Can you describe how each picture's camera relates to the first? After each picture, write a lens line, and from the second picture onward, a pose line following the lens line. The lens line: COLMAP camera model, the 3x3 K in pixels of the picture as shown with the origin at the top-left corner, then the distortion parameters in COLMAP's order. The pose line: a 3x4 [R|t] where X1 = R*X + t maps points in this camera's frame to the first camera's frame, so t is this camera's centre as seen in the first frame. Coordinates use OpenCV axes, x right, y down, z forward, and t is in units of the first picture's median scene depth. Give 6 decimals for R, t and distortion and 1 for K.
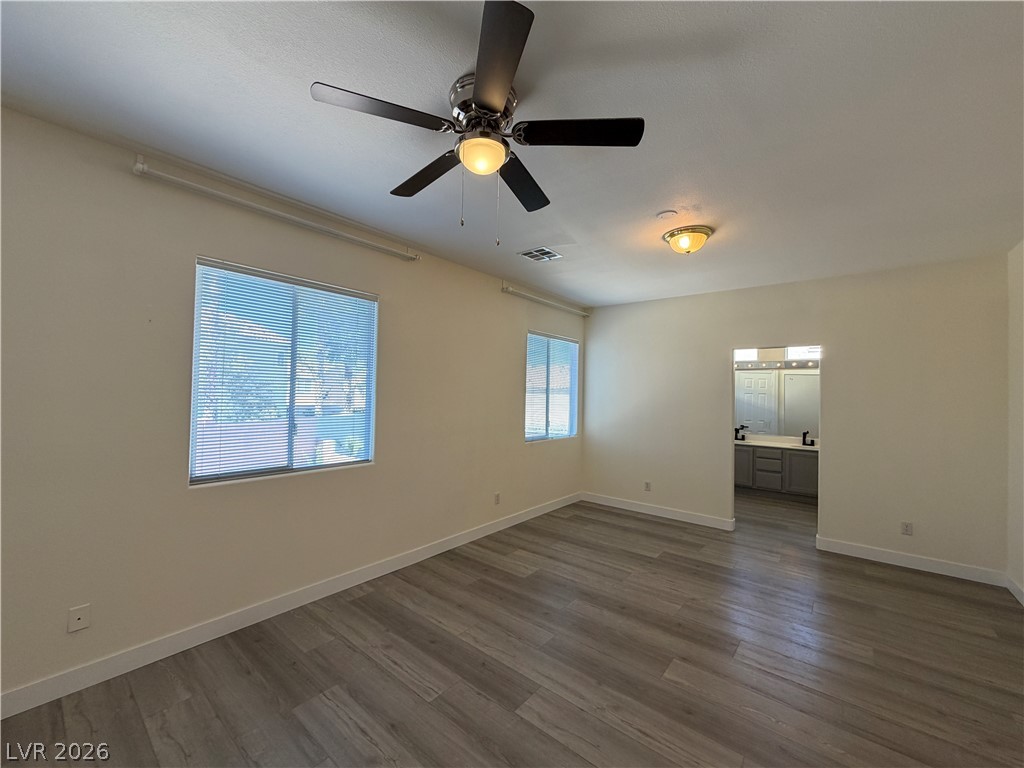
lens RADIAL K [[407.6, 0, 508.6], [0, 407.6, 385.7], [0, 0, 1]] dist [-0.001027, 0.000120]
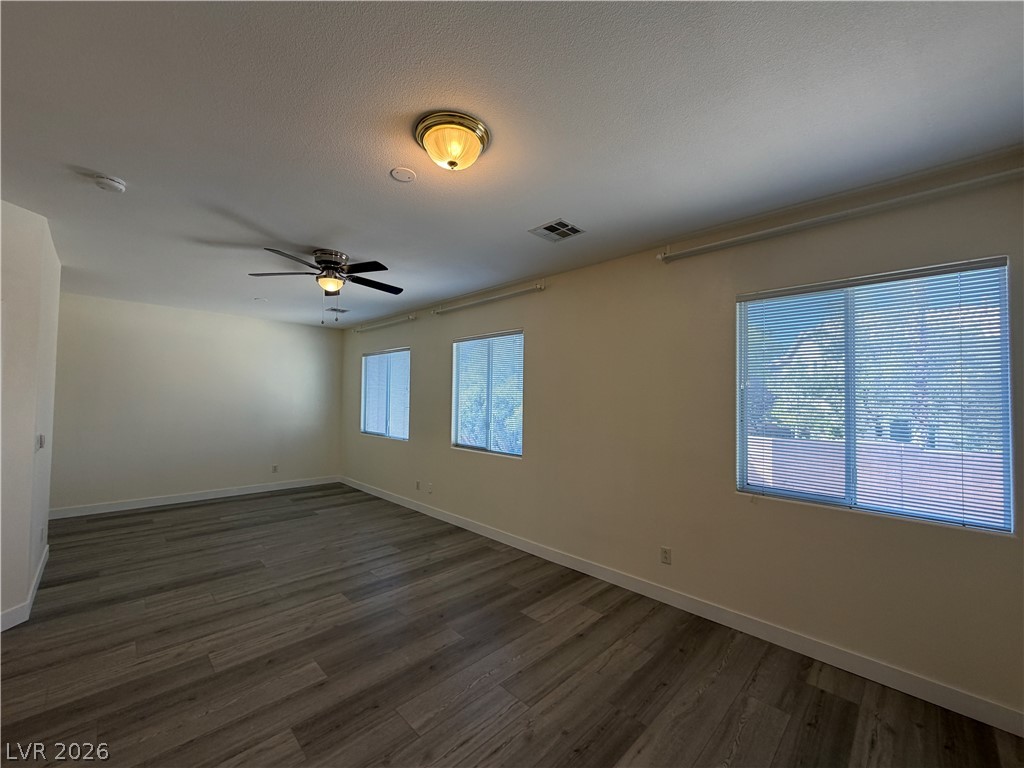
lens RADIAL K [[407.6, 0, 508.6], [0, 407.6, 385.7], [0, 0, 1]] dist [-0.001027, 0.000120]
pose [[-0.094222, -0.053723, -0.994101, 1.008219], [0.000368, 0.998541, -0.053998, 0.032244], [0.995551, -0.005453, -0.094064, 1.132924]]
